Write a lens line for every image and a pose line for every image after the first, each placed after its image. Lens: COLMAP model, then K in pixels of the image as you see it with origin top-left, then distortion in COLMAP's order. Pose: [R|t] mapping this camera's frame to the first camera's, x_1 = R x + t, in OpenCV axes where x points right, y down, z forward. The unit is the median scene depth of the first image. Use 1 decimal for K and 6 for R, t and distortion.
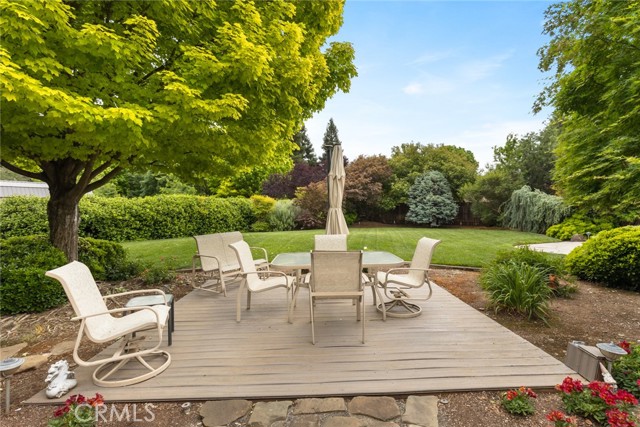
lens RADIAL K [[313.6, 0, 320.2], [0, 313.6, 218.1], [0, 0, 1]] dist [0.000382, 0.000143]
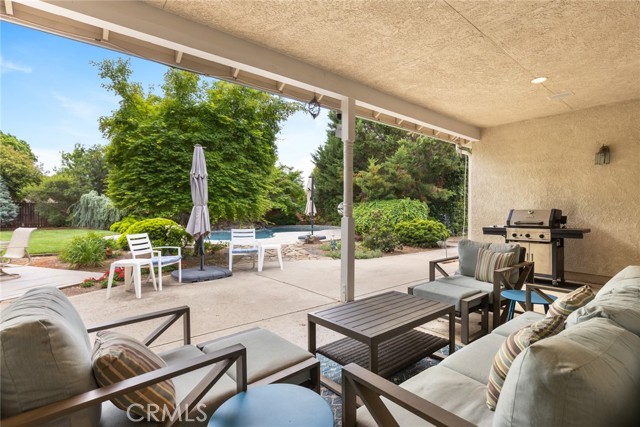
lens RADIAL K [[308.6, 0, 322.7], [0, 308.6, 214.4], [0, 0, 1]] dist [-0.001545, 0.000082]
pose [[0.347341, -0.001822, 0.937737, -0.122166], [0.019056, 0.999805, -0.005115, 0.007990], [-0.937545, 0.019646, 0.347308, -0.193120]]
